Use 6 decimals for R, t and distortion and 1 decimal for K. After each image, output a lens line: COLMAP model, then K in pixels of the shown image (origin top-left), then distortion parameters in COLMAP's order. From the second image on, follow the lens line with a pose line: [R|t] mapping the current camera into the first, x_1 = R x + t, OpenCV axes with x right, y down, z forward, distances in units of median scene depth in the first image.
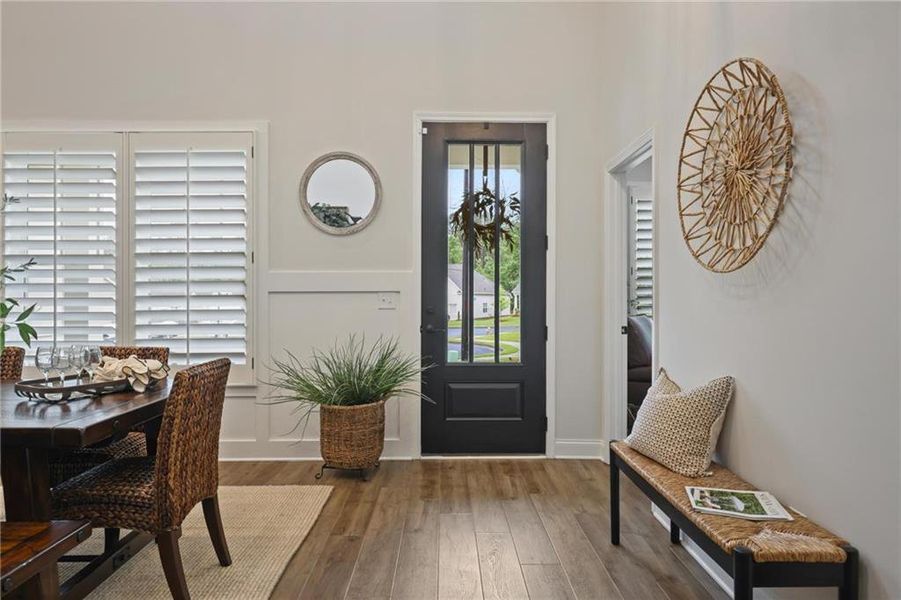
lens RADIAL K [[530.3, 0, 451.4], [0, 530.3, 295.9], [0, 0, 1]] dist [0.001592, -0.000386]
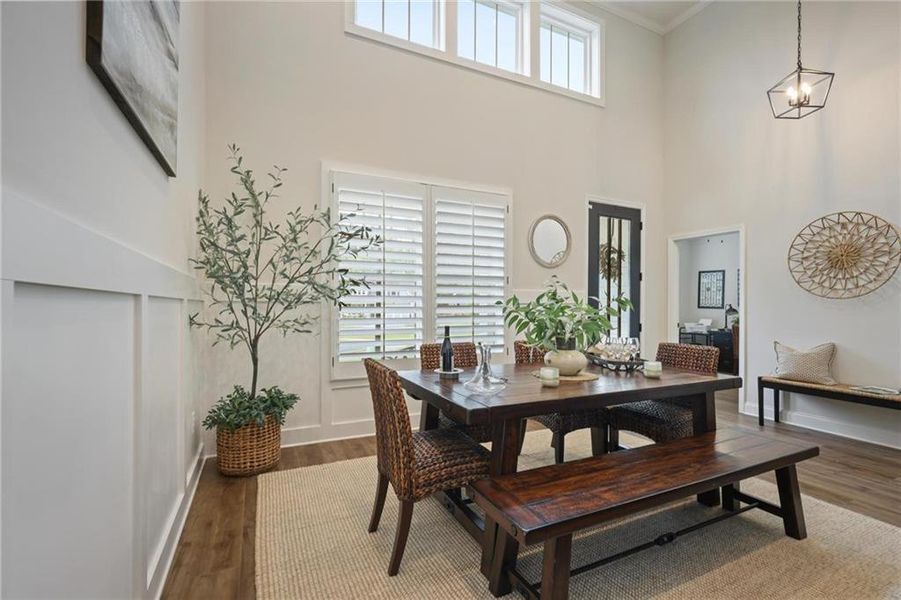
lens RADIAL K [[409.5, 0, 450.5], [0, 409.5, 300.0], [0, 0, 1]] dist [0.002711, 0.000059]
pose [[0.903197, 0.009676, 0.429117, -0.994589], [-0.005493, 0.999925, -0.010985, -0.003373], [-0.429191, 0.007564, 0.903182, 0.033286]]
